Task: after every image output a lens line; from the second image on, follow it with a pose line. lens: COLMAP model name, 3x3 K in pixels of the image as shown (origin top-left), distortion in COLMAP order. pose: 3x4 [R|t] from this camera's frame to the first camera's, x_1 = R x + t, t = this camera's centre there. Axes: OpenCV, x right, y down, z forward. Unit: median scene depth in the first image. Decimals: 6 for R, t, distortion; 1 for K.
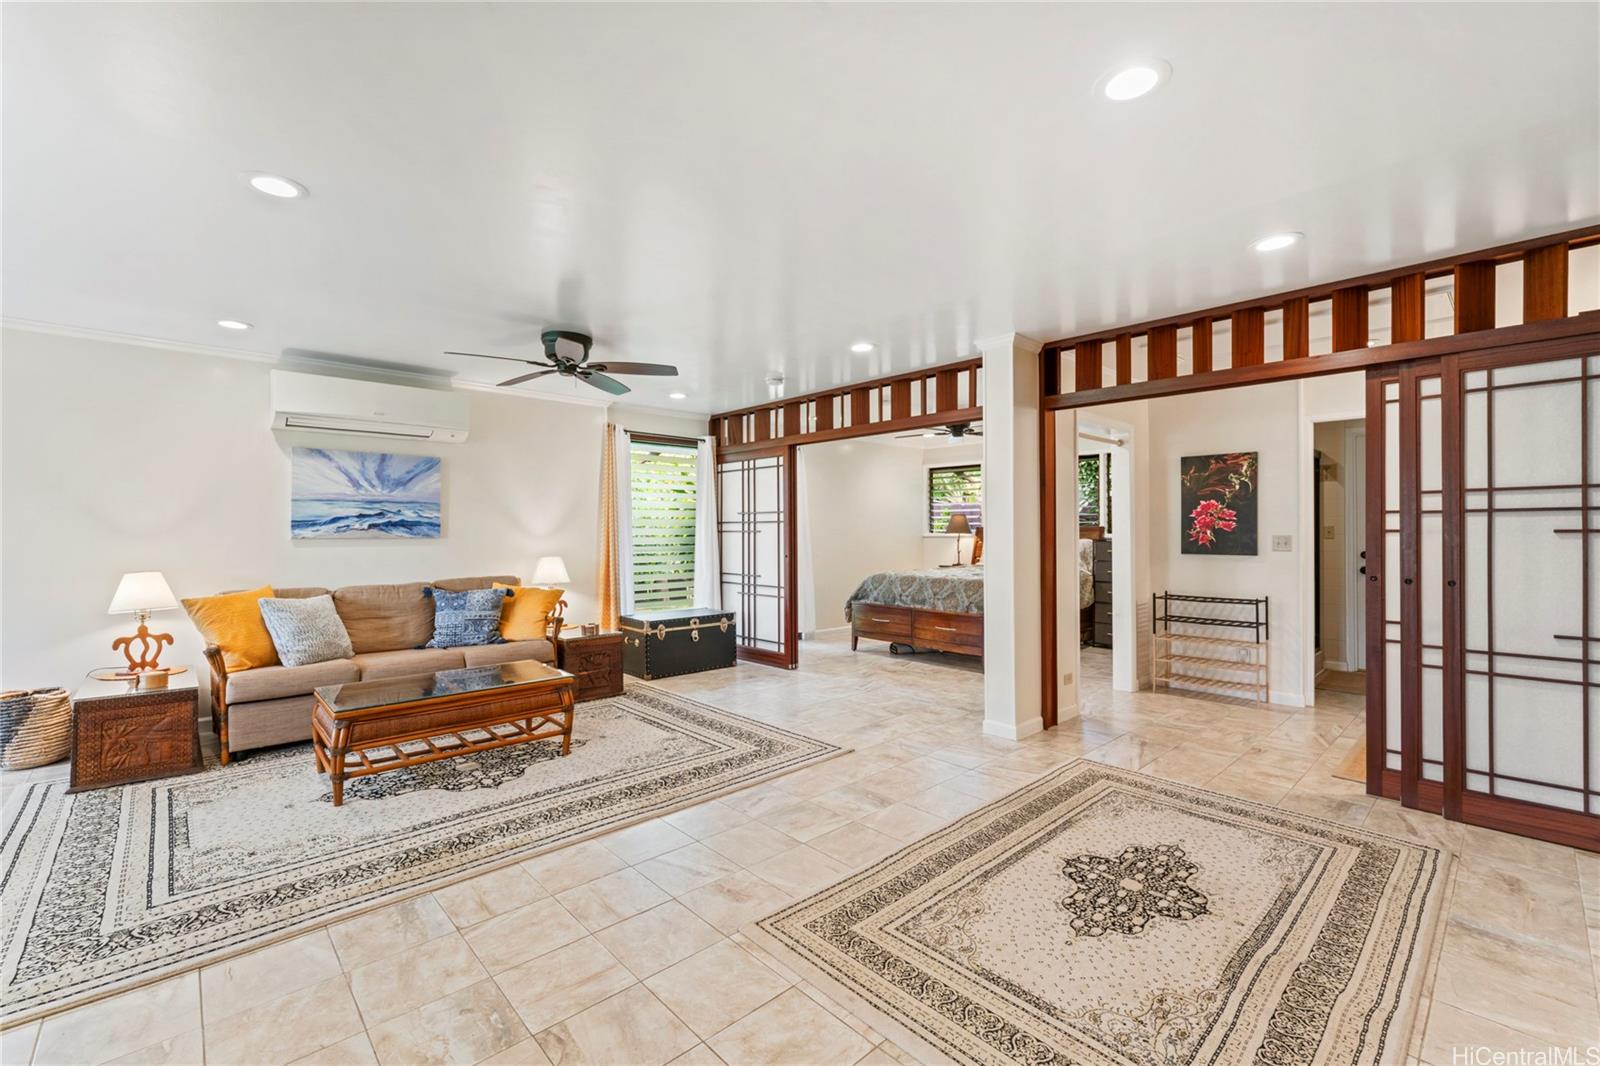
lens RADIAL K [[671.2, 0, 784.5], [0, 671.2, 529.4], [0, 0, 1]] dist [-0.004257, 0.000347]
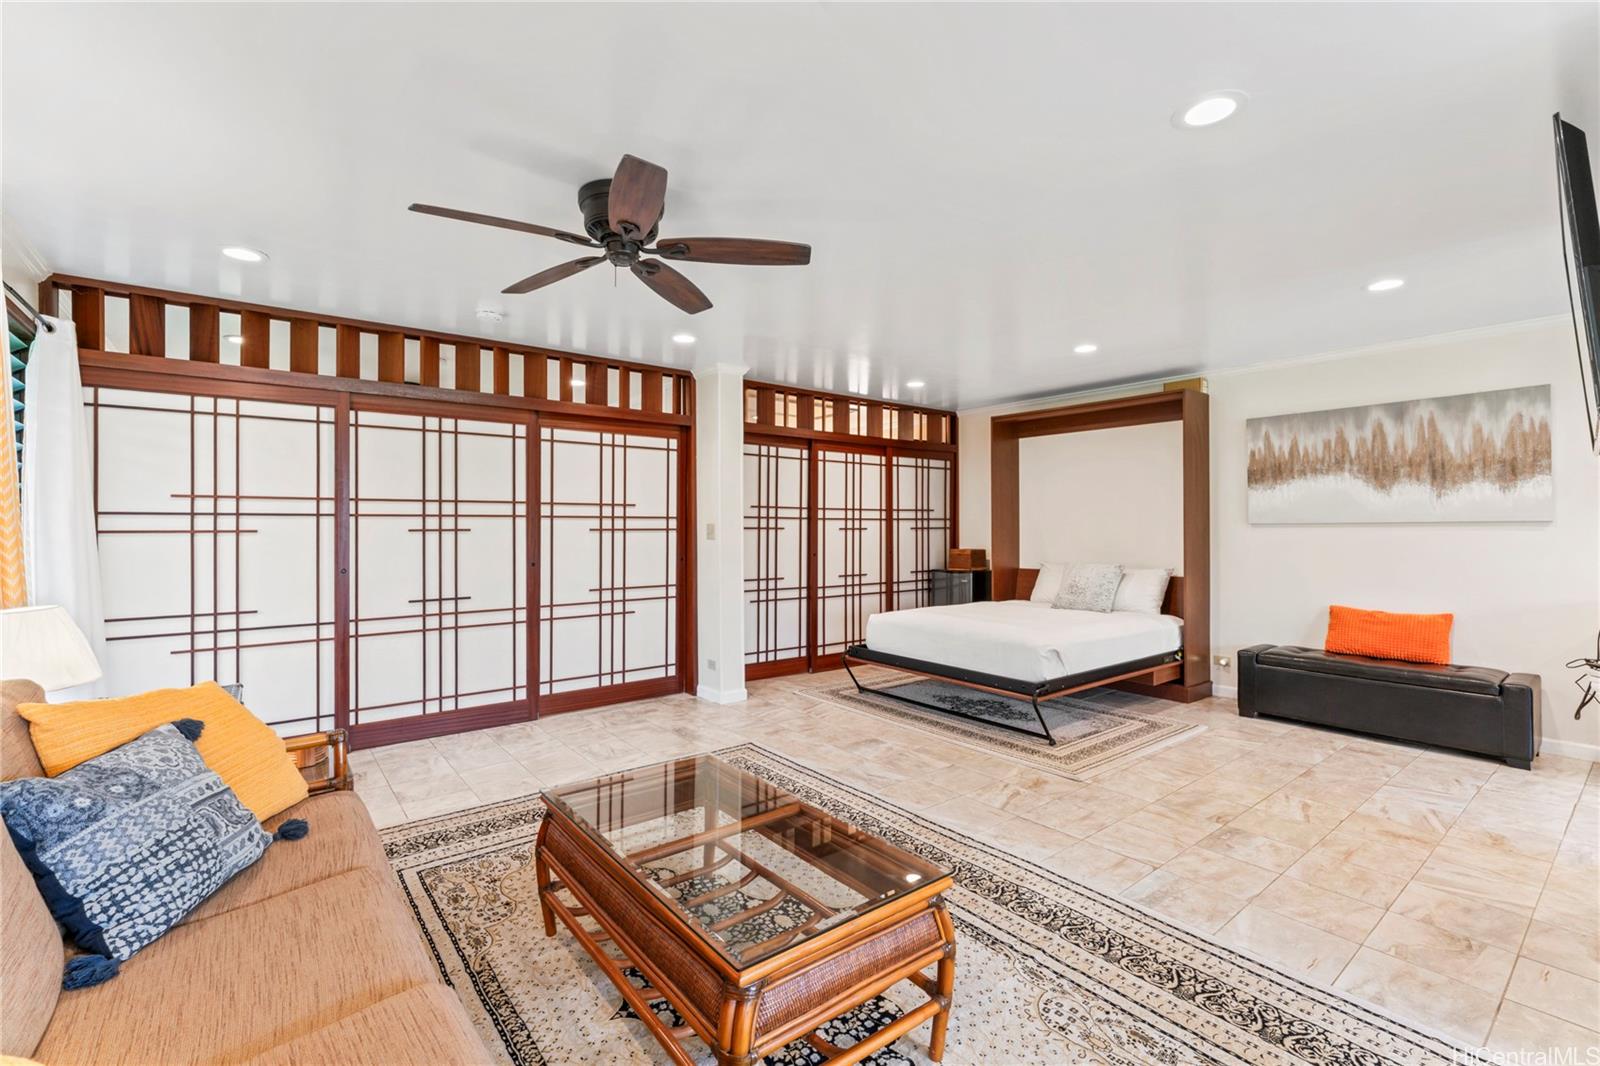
lens RADIAL K [[671.2, 0, 796.8], [0, 671.2, 528.1], [0, 0, 1]] dist [-0.004257, 0.000347]
pose [[0.079645, -0.001813, 0.996822, -0.794557], [-0.002614, 0.999995, 0.002027, -0.001484], [-0.996820, -0.002768, 0.079640, 0.721500]]
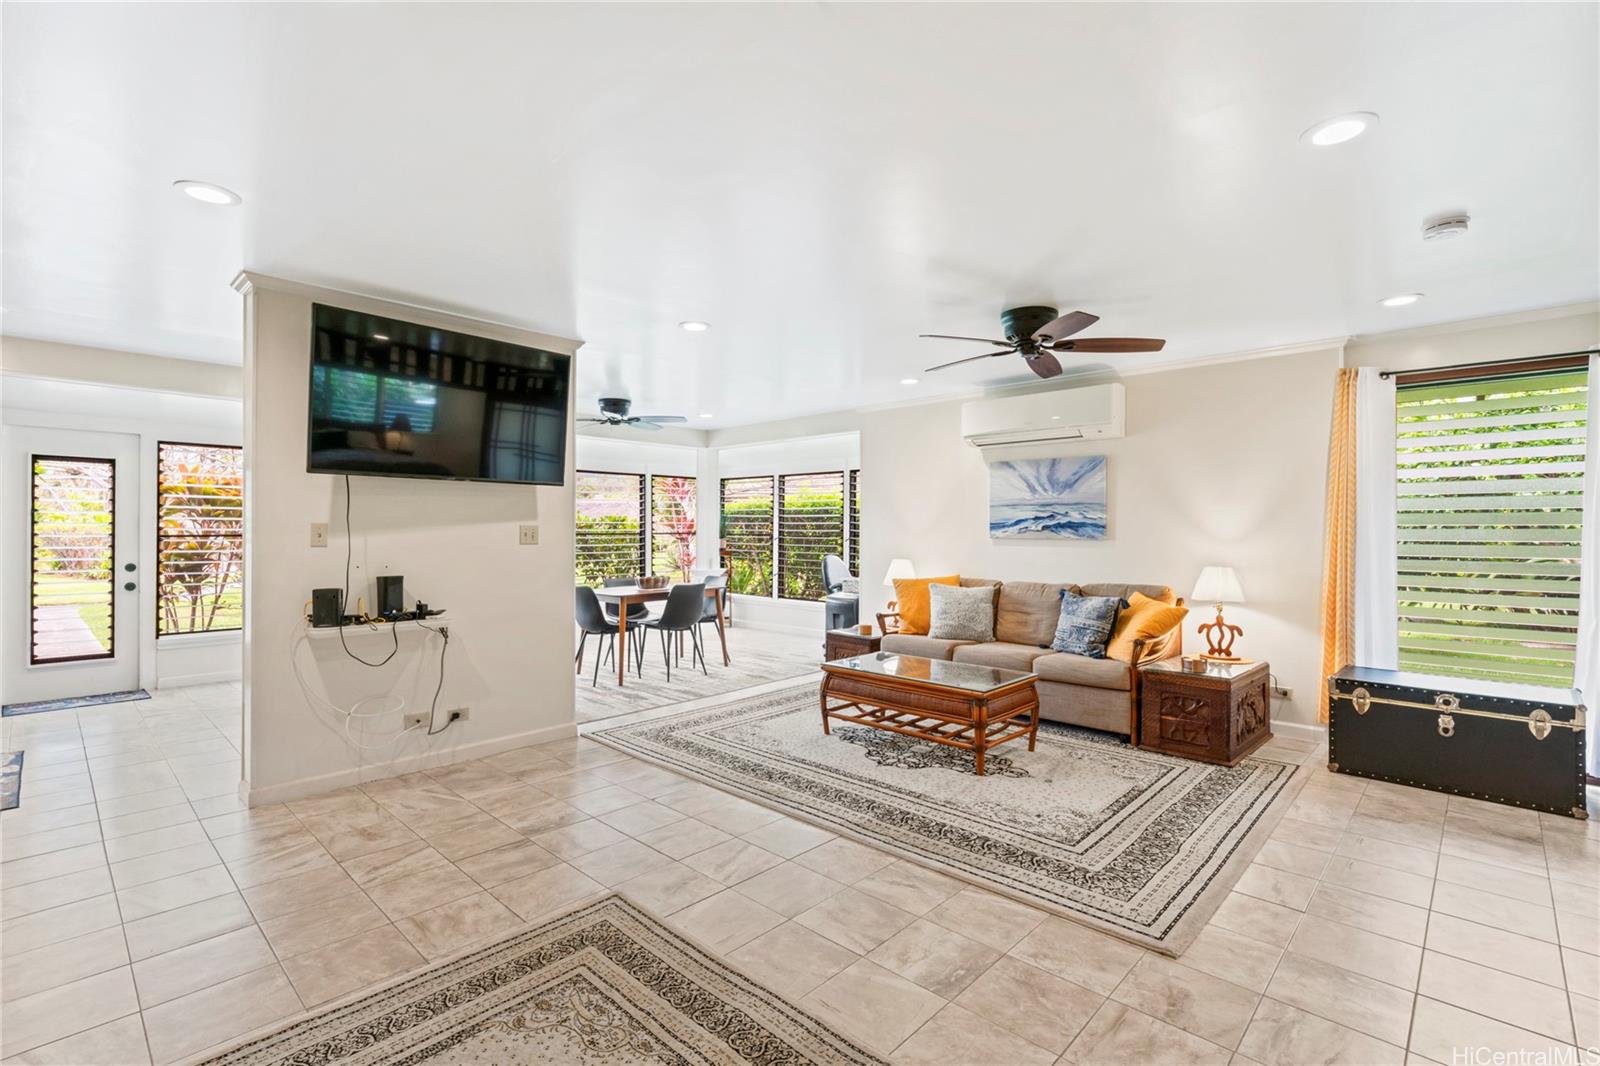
lens RADIAL K [[722.4, 0, 809.6], [0, 722.4, 529.5], [0, 0, 1]] dist [-0.011268, 0.003325]
pose [[0.080867, -0.000520, -0.996725, 0.536792], [0.000135, 1.000000, -0.000511, -0.001516], [0.996725, -0.000093, 0.080867, 0.571314]]
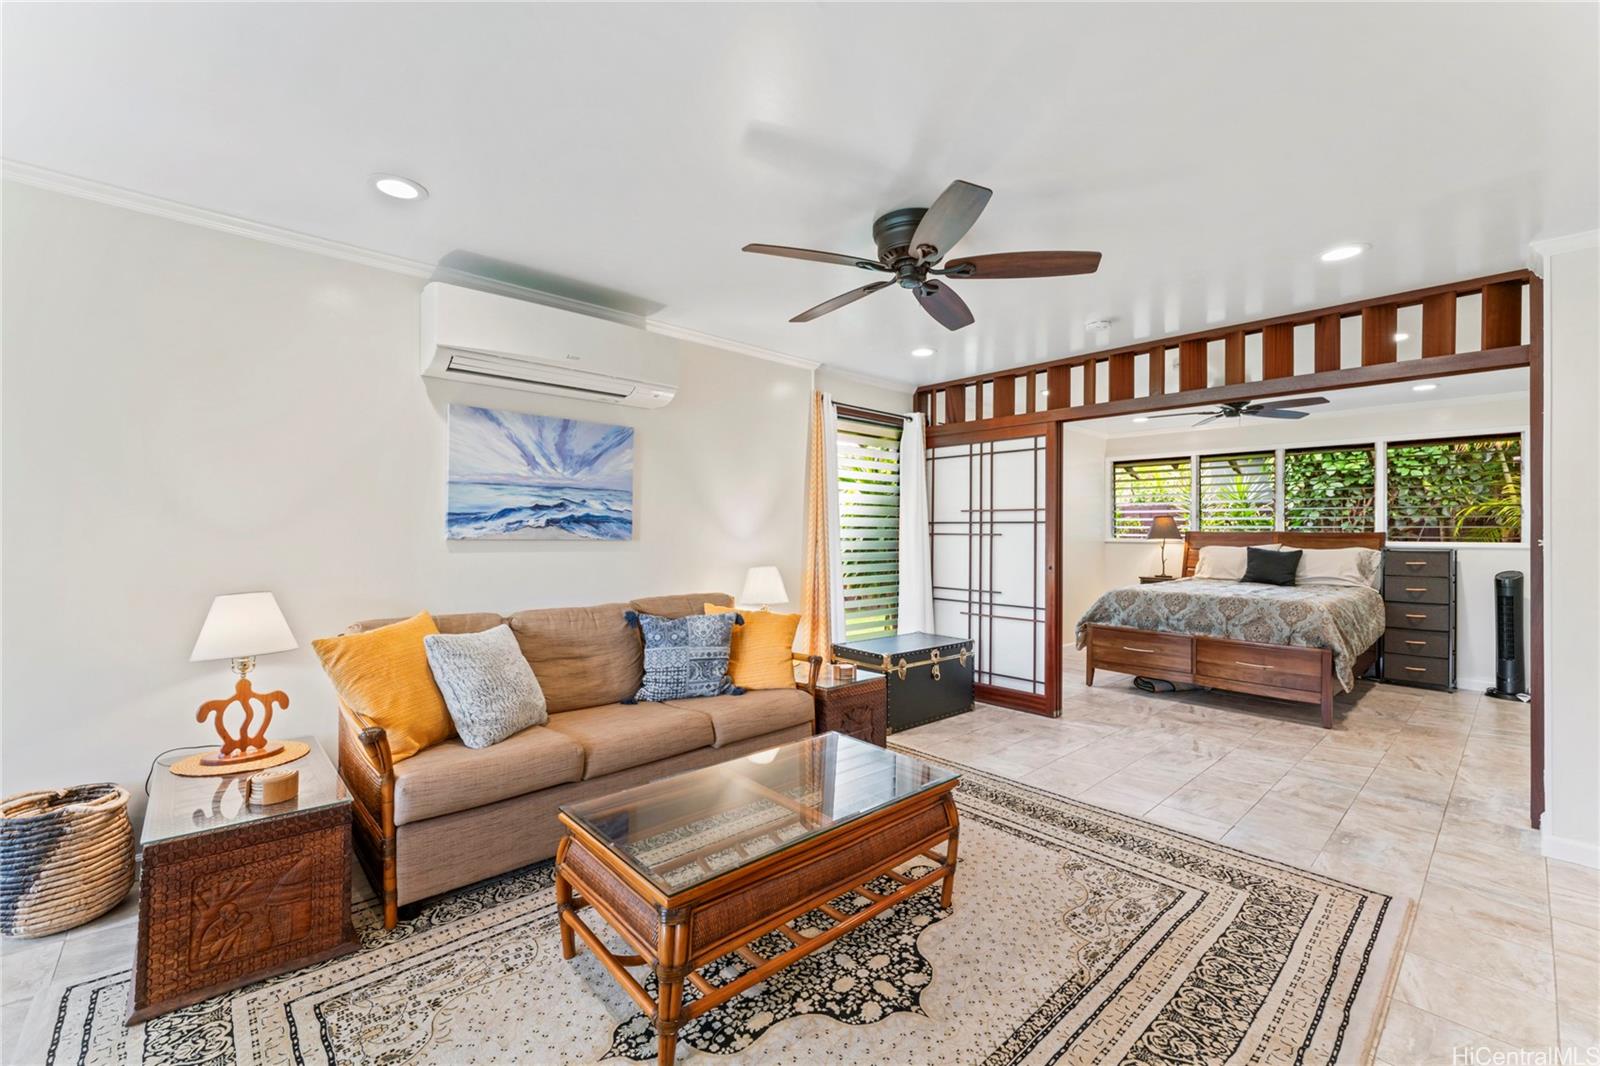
lens RADIAL K [[671.2, 0, 791.7], [0, 671.2, 518.5], [0, 0, 1]] dist [-0.004257, 0.000347]
pose [[0.999918, 0.009771, -0.008242, -0.385145], [-0.009915, 0.999797, -0.017551, 0.000874], [0.008069, 0.017631, 0.999812, 0.328506]]
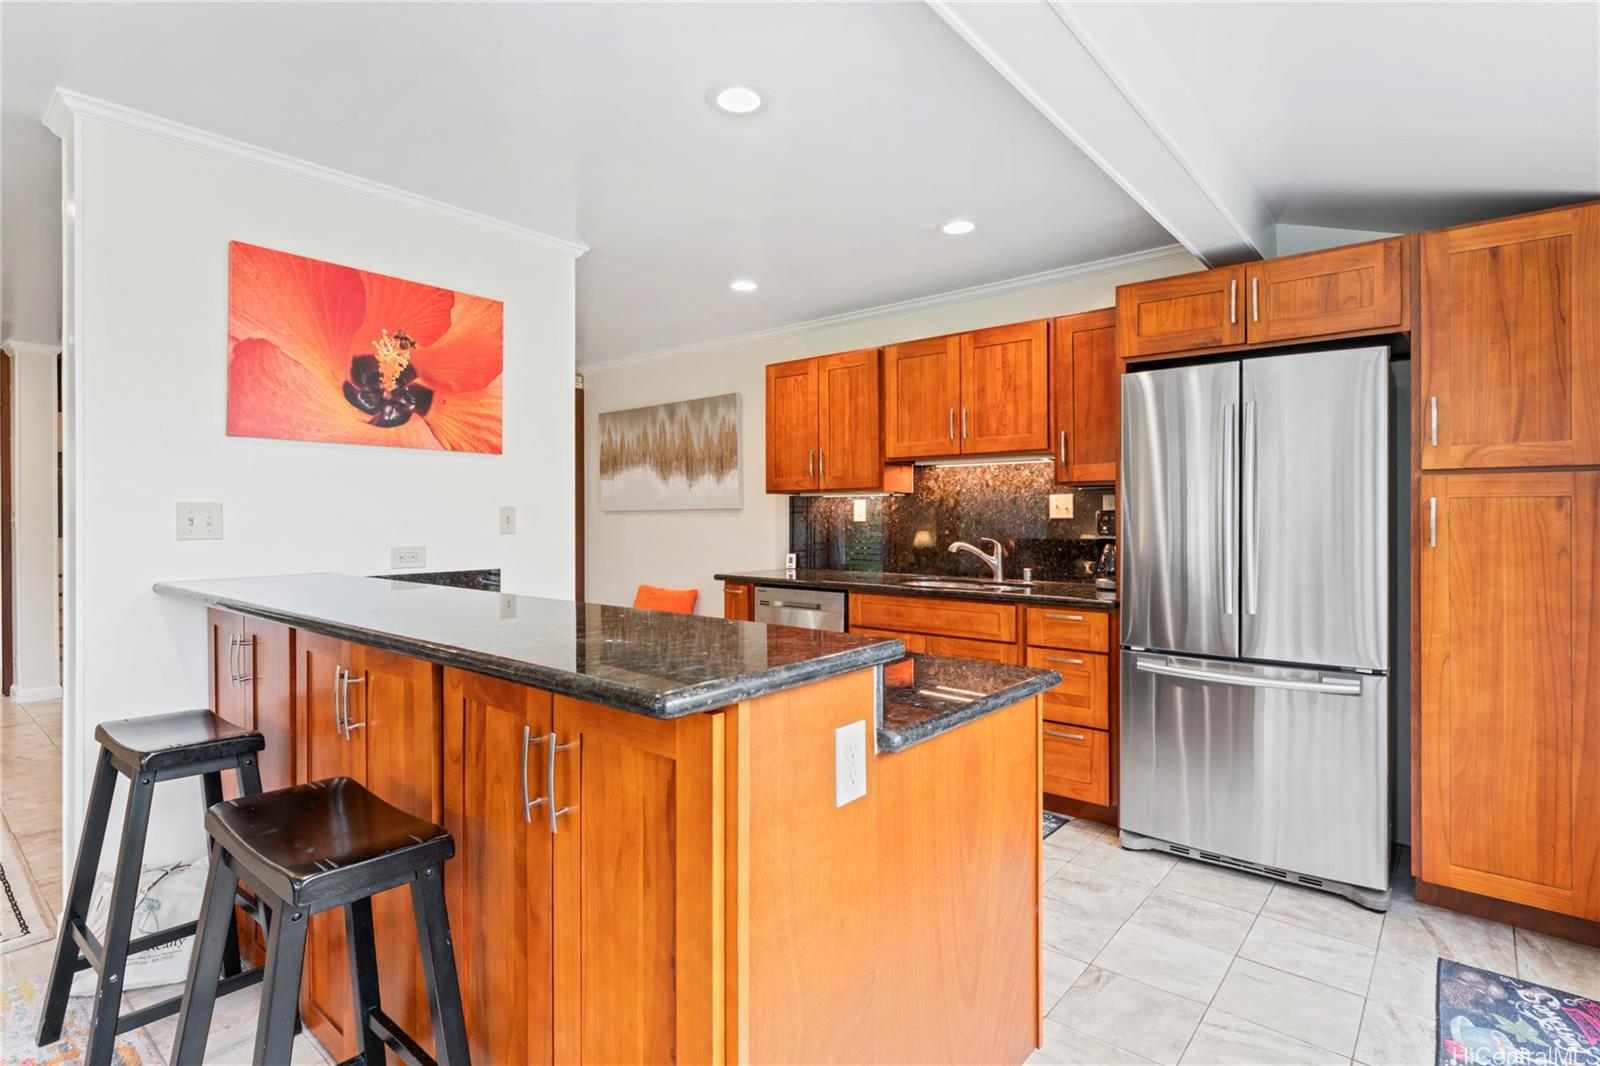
lens RADIAL K [[783.6, 0, 818.0], [0, 783.6, 522.2], [0, 0, 1]] dist [-0.000792, -0.000259]
pose [[-0.140139, -0.007712, 0.990102, -1.052859], [0.000408, 0.999969, 0.007847, 0.000855], [-0.990132, 0.001504, -0.140131, -0.092189]]
